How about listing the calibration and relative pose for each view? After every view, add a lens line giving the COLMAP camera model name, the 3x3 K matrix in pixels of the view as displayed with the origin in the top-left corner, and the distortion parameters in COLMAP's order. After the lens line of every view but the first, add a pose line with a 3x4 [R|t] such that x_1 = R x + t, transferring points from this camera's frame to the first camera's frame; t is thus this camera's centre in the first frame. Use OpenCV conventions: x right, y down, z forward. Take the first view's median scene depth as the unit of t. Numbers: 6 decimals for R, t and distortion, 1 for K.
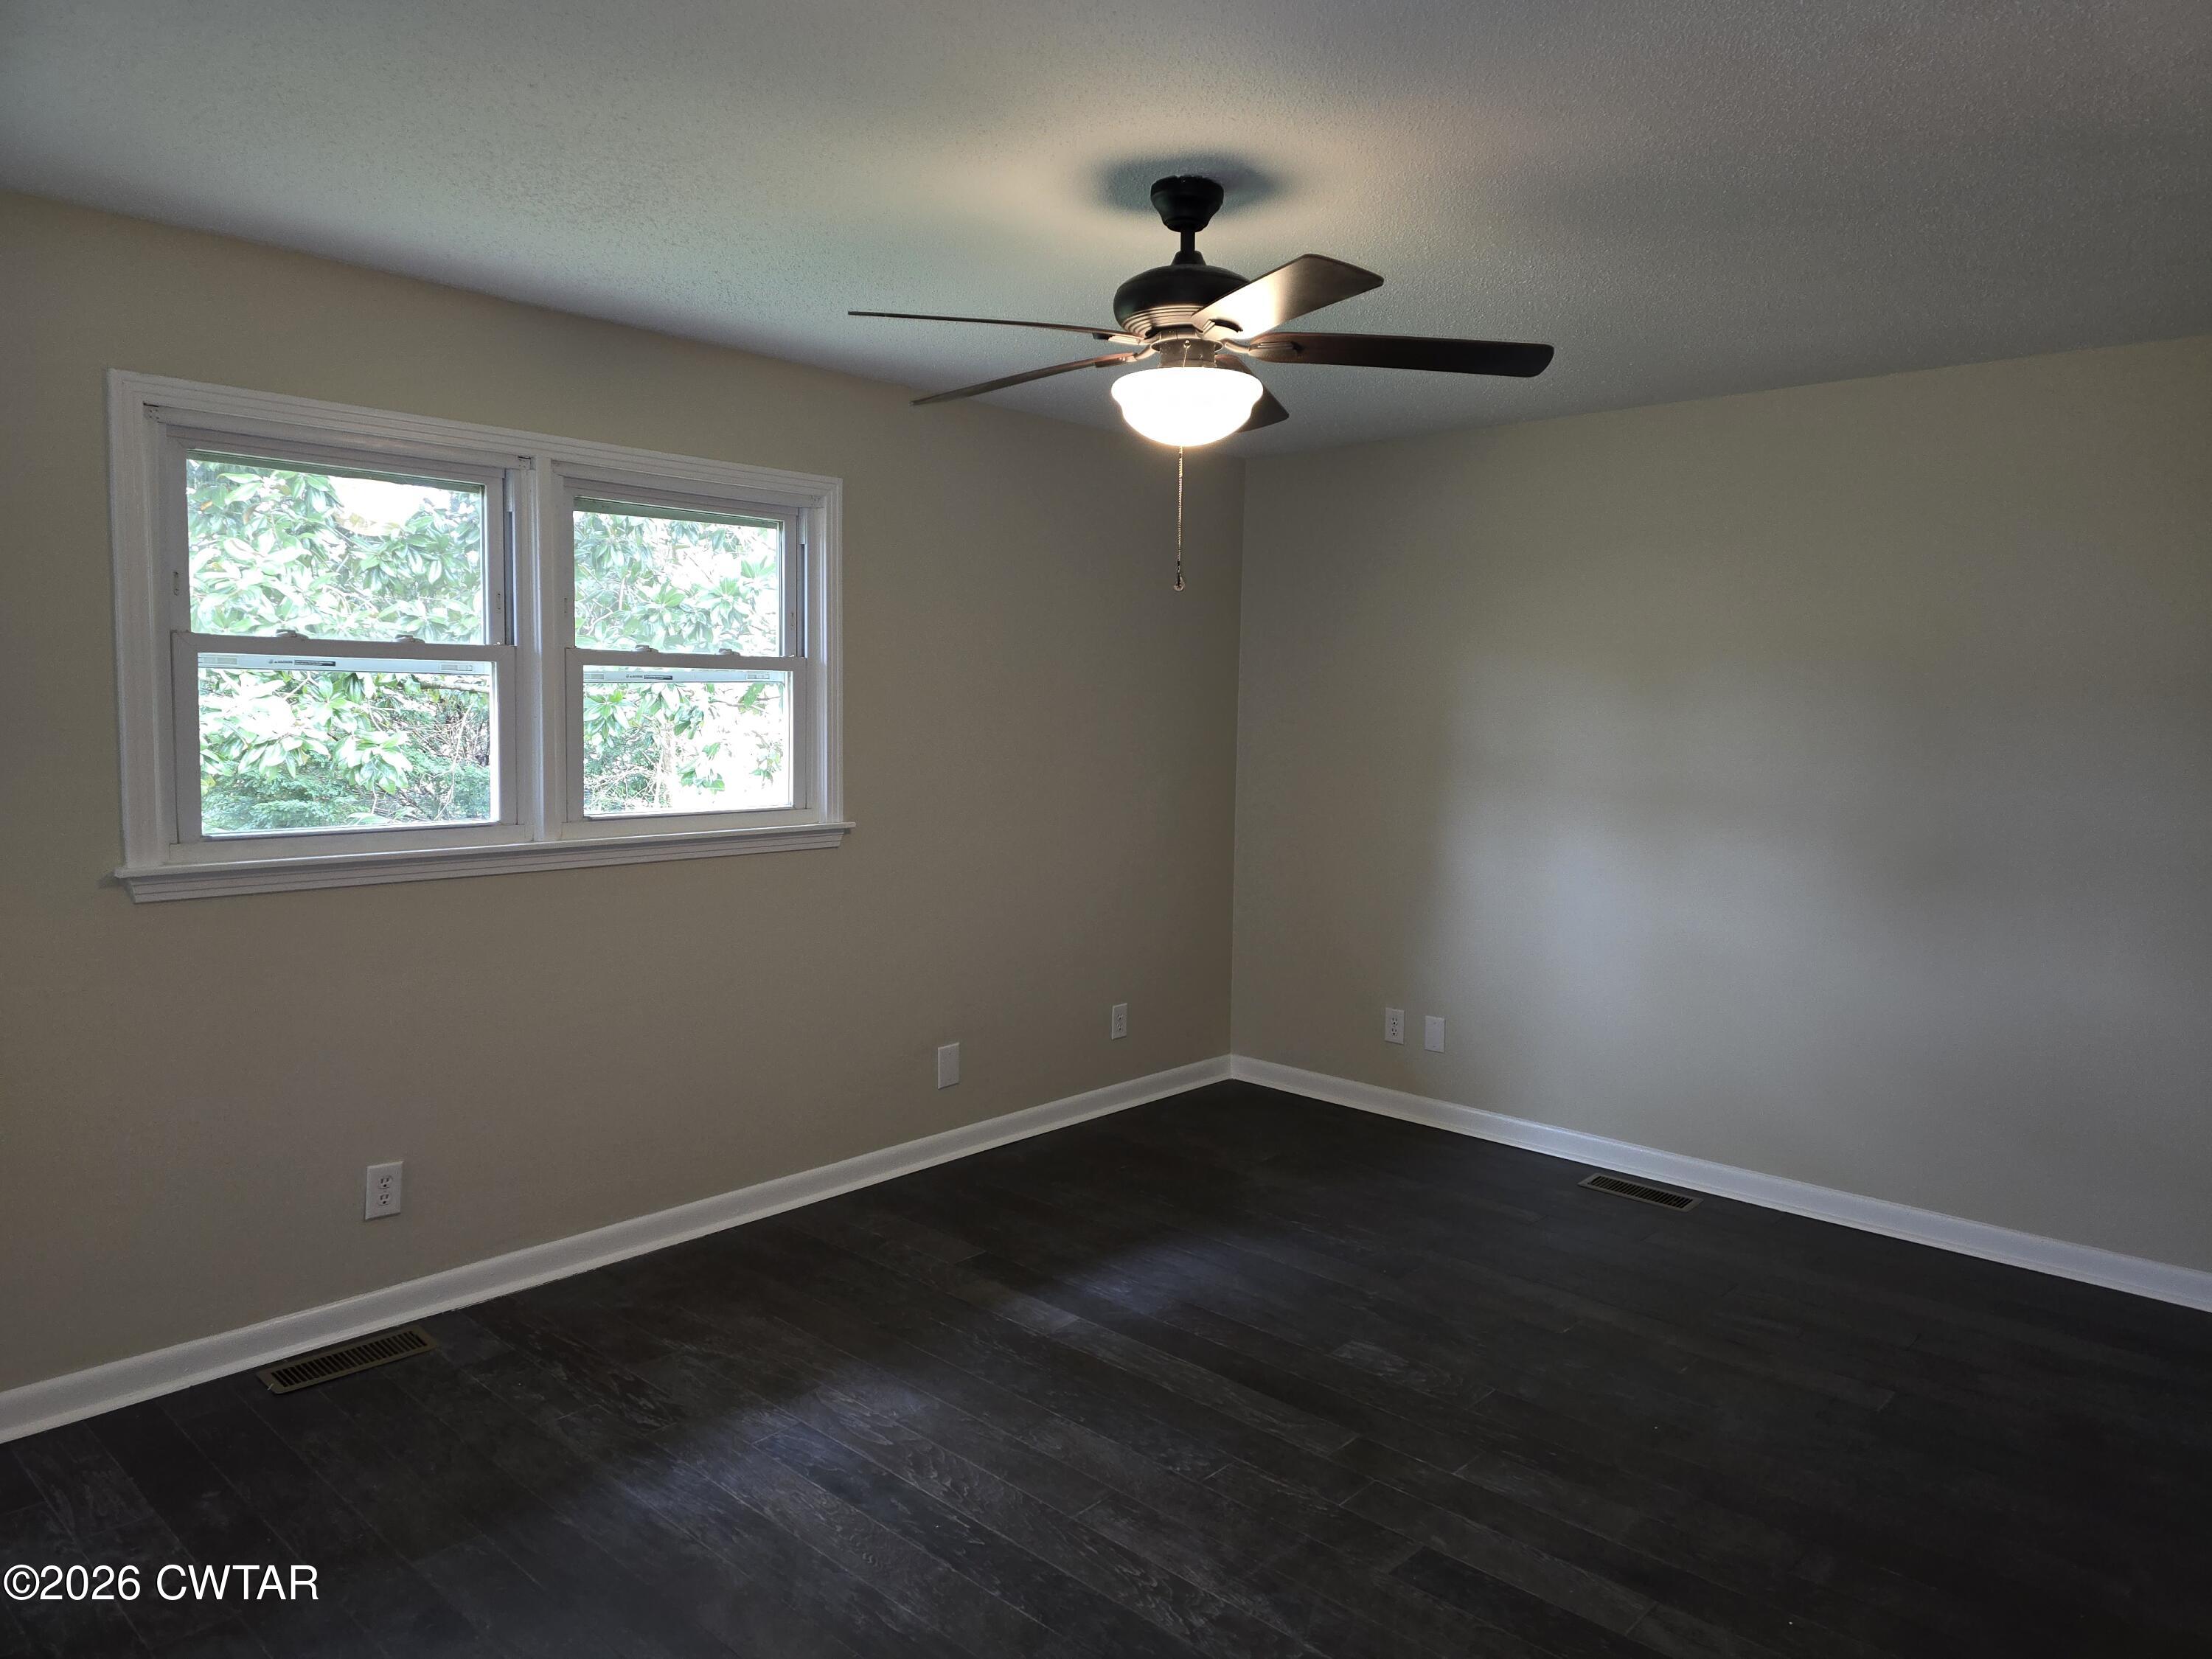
lens RADIAL K [[1509.6, 0, 1106.0], [0, 1509.6, 829.5], [0, 0, 1]] dist [0.032795, 0.001359]
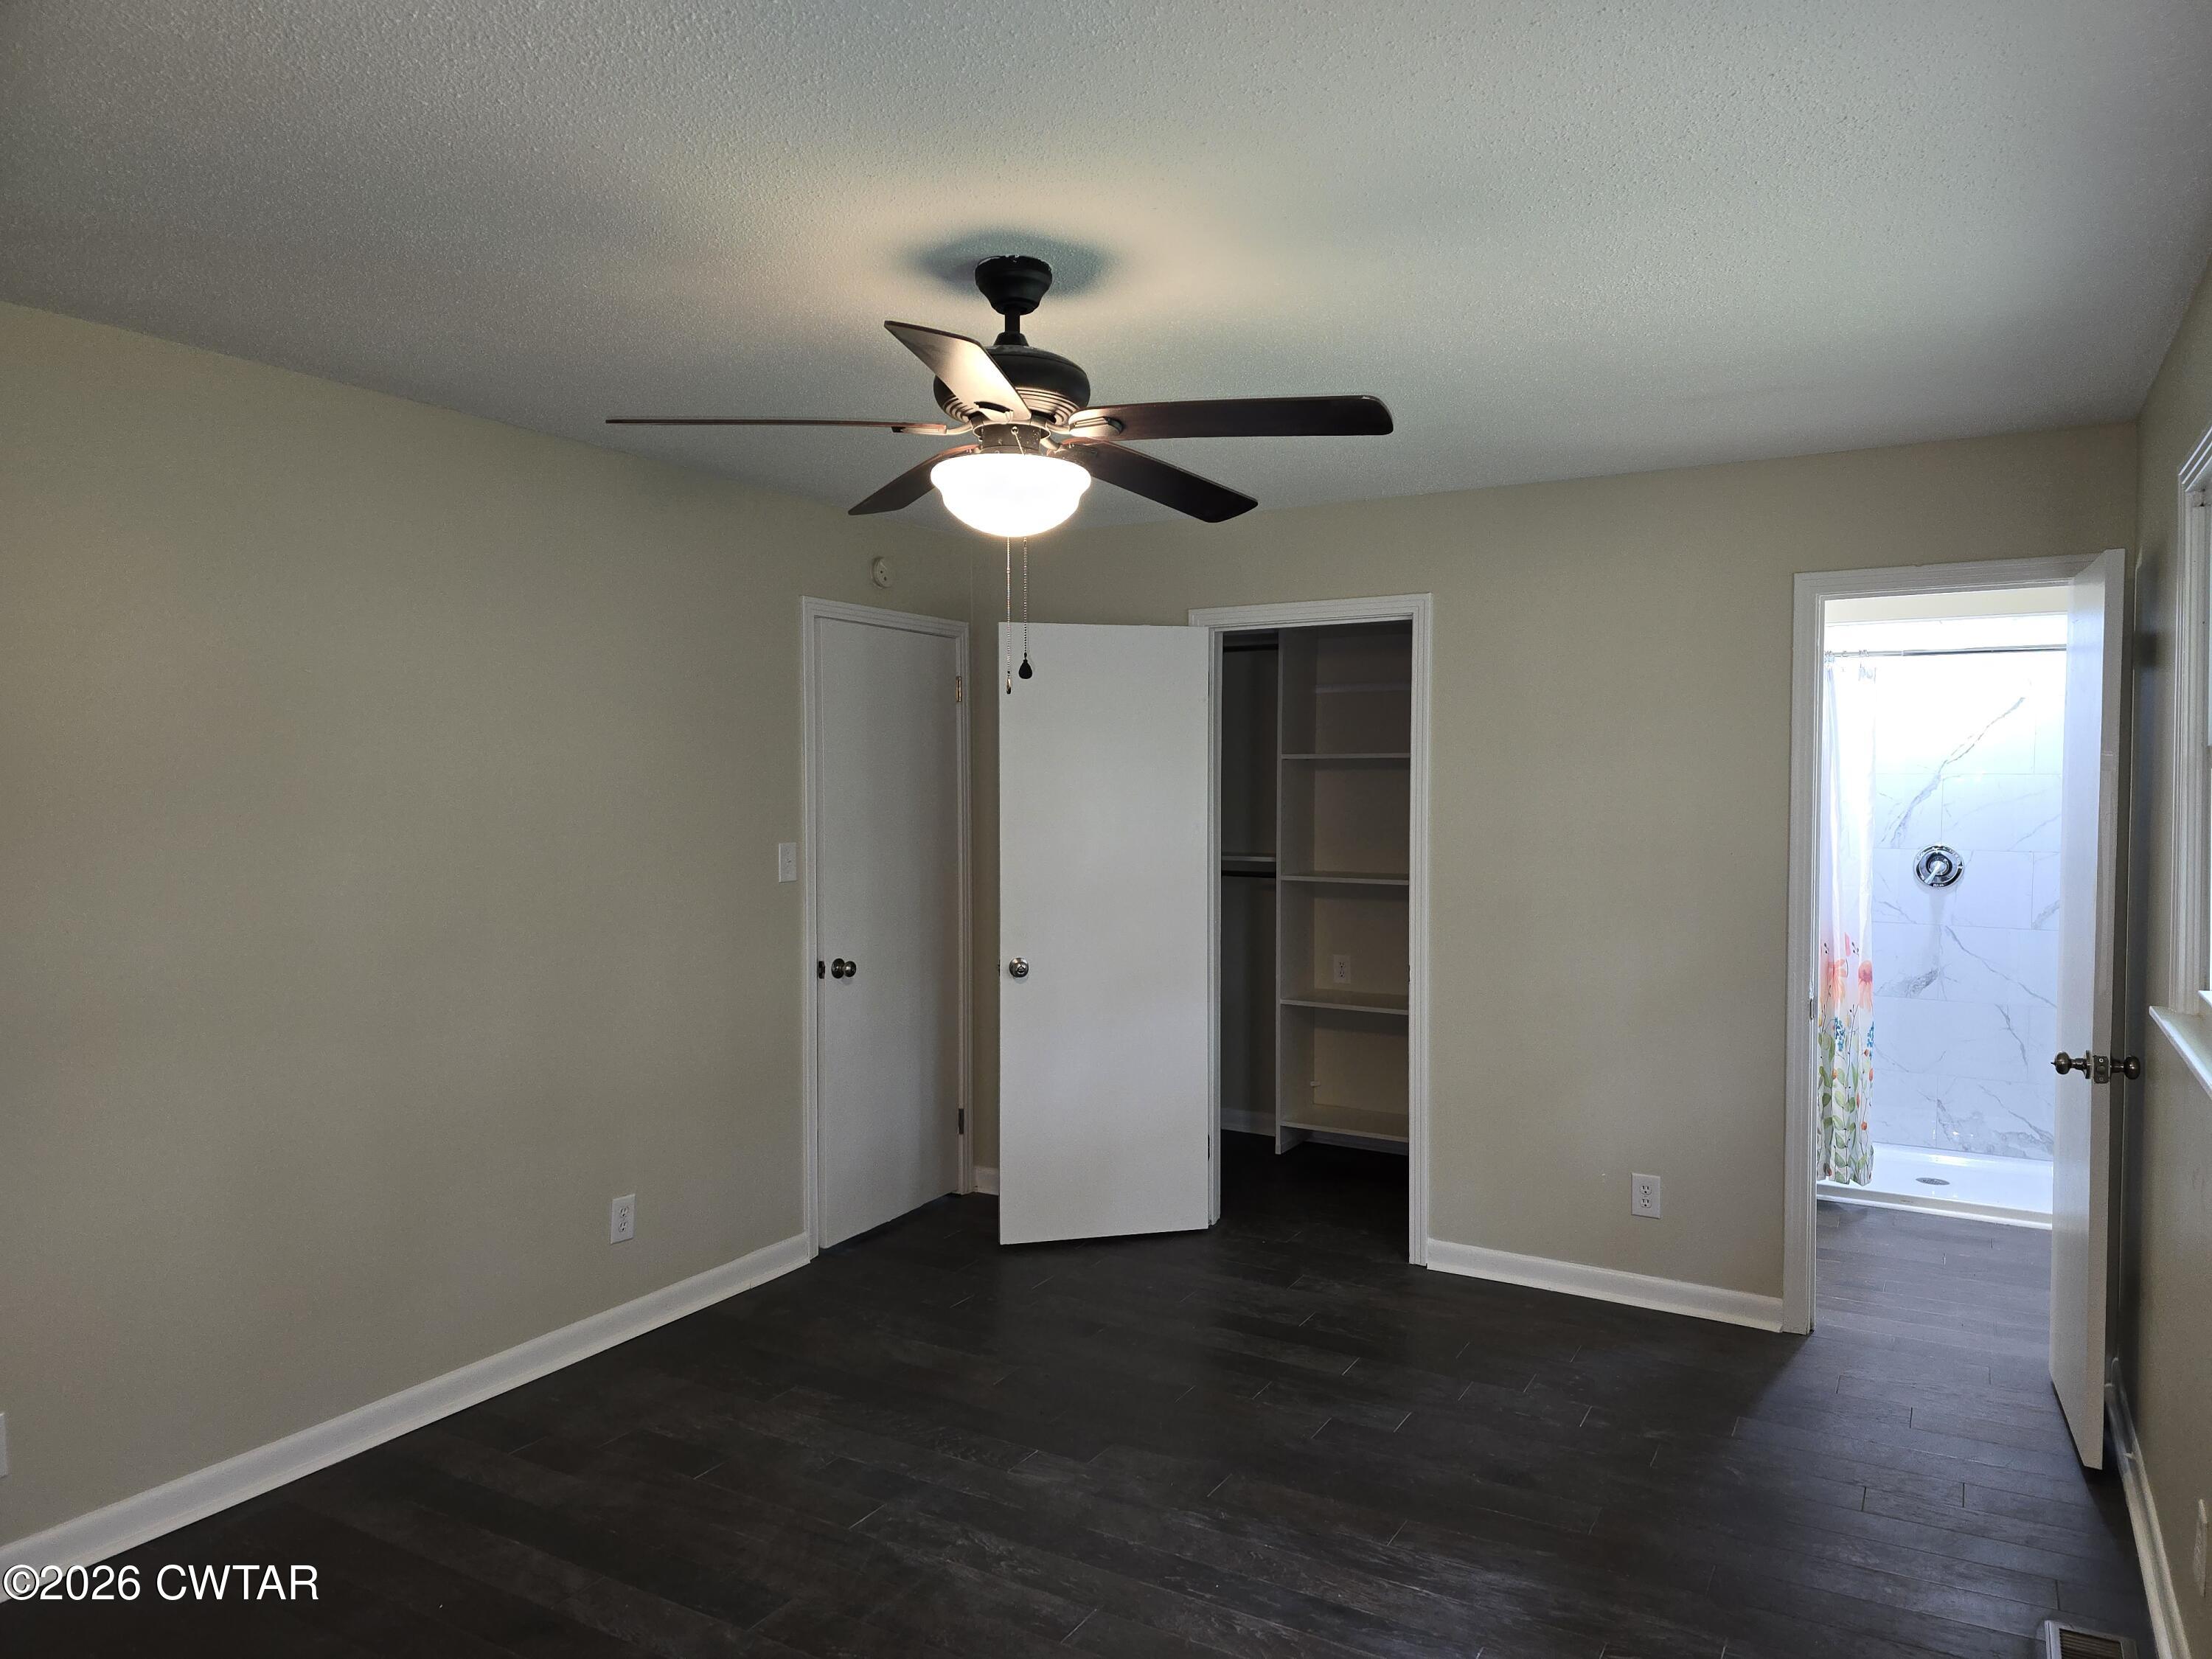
lens RADIAL K [[1509.6, 0, 1106.0], [0, 1509.6, 829.5], [0, 0, 1]] dist [0.032795, 0.001359]
pose [[-0.976679, -0.009580, -0.214489, 0.202795], [-0.035990, 0.992174, 0.119563, -0.192162], [0.211665, 0.124494, -0.969381, 2.009038]]
